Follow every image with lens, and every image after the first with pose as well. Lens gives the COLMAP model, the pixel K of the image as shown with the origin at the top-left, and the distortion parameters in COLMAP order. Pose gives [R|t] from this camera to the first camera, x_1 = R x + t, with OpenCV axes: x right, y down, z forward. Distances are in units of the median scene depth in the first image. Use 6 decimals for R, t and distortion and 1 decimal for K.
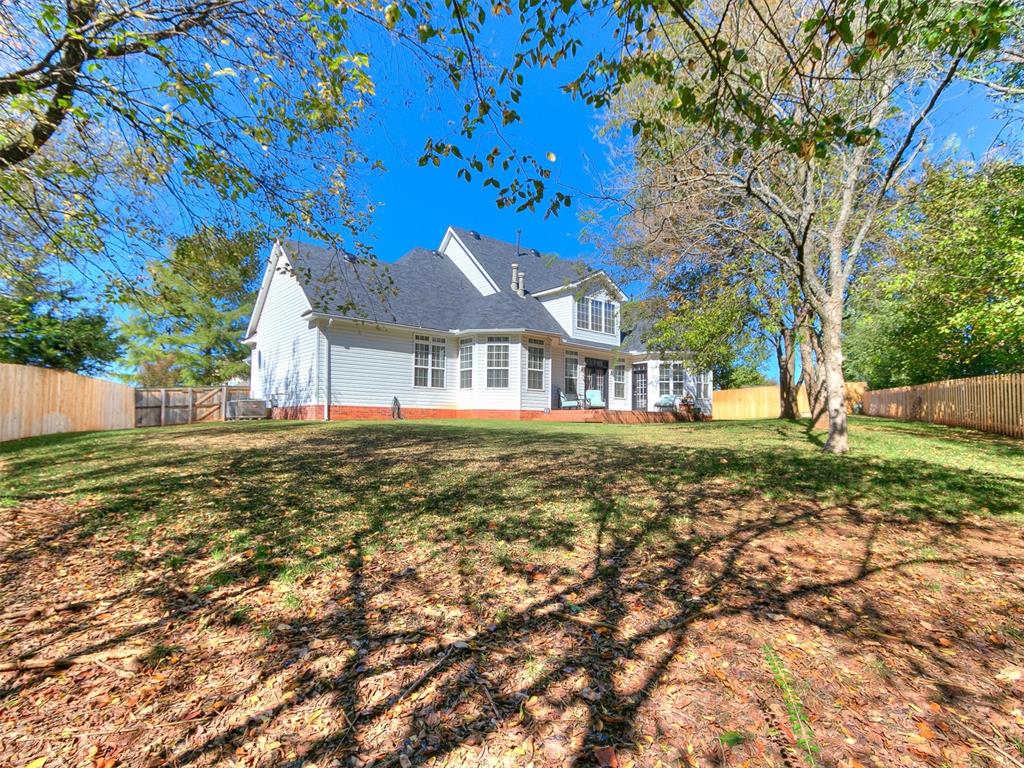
lens RADIAL K [[531.2, 0, 489.2], [0, 531.2, 402.8], [0, 0, 1]] dist [-0.002765, 0.000179]
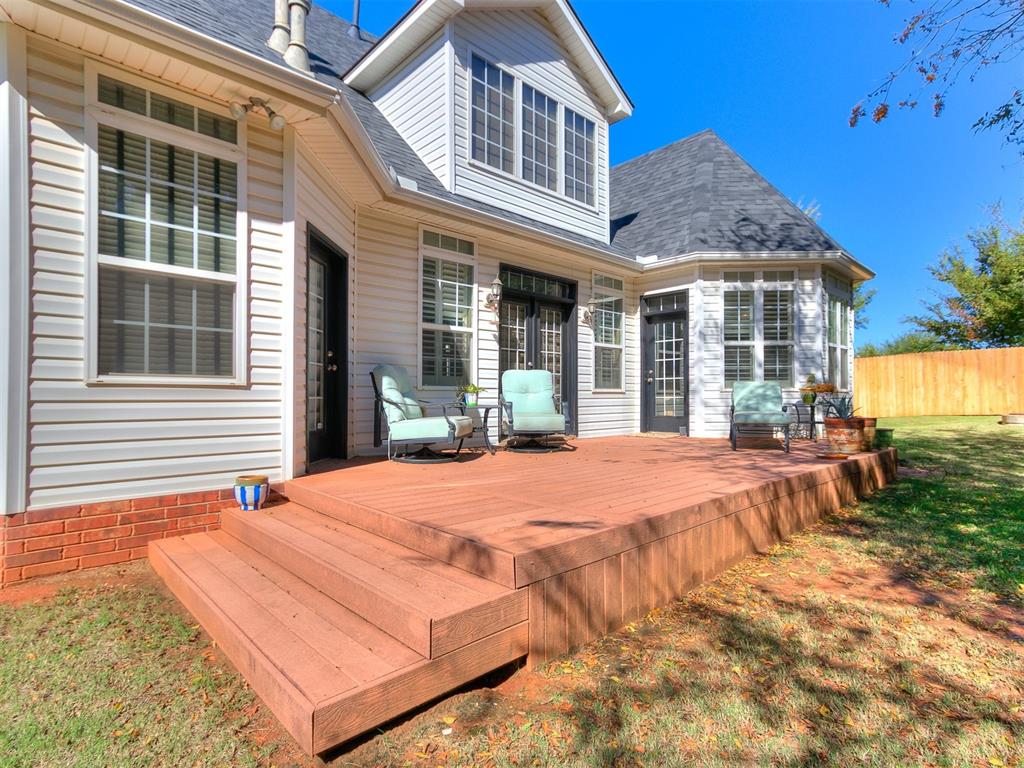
lens RADIAL K [[531.2, 0, 489.2], [0, 531.2, 402.8], [0, 0, 1]] dist [-0.002765, 0.000179]
pose [[0.998610, -0.014312, 0.050726, 0.151503], [0.011703, 0.998612, 0.051358, -0.020429], [-0.051390, -0.050693, 0.997391, 0.665882]]
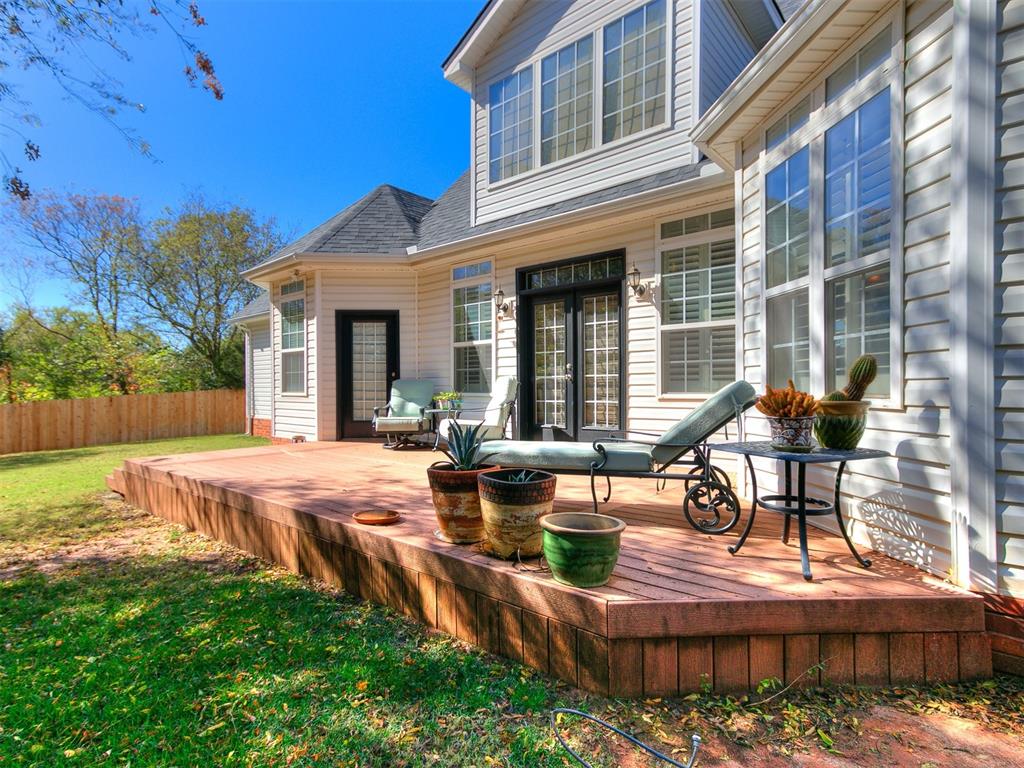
lens RADIAL K [[531.2, 0, 489.2], [0, 531.2, 402.8], [0, 0, 1]] dist [-0.002765, 0.000179]
pose [[0.145927, 0.010218, -0.989243, 0.464520], [0.042512, 0.998958, 0.016590, -0.014133], [0.988381, -0.044475, 0.145341, 0.903166]]
